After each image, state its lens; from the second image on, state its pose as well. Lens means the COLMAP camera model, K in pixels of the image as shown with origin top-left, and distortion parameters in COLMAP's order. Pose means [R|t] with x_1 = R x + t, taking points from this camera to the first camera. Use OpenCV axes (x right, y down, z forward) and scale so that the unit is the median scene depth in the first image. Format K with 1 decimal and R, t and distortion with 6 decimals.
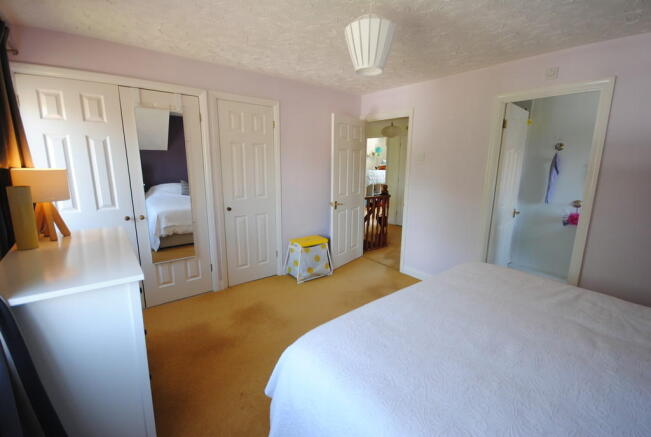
lens RADIAL K [[287.5, 0, 325.0], [0, 287.5, 217.7], [0, 0, 1]] dist [-0.004489, -0.004291]
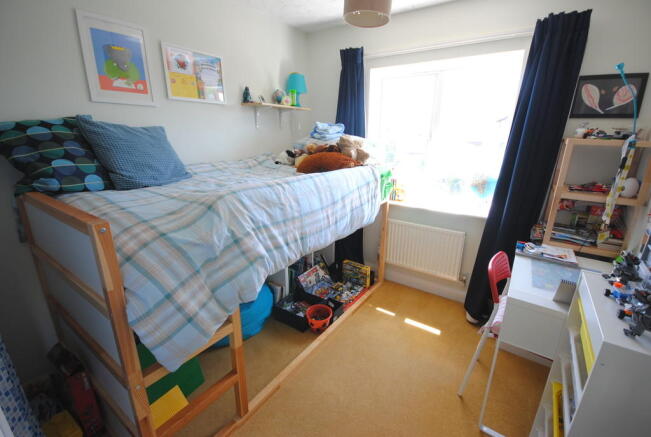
lens RADIAL K [[287.5, 0, 328.0], [0, 287.5, 220.0], [0, 0, 1]] dist [-0.004489, -0.004291]
pose [[0.961085, -0.084441, 0.263031, 0.134616], [0.057043, 0.992280, 0.110123, -0.136918], [-0.270299, -0.090834, 0.958482, 0.722659]]
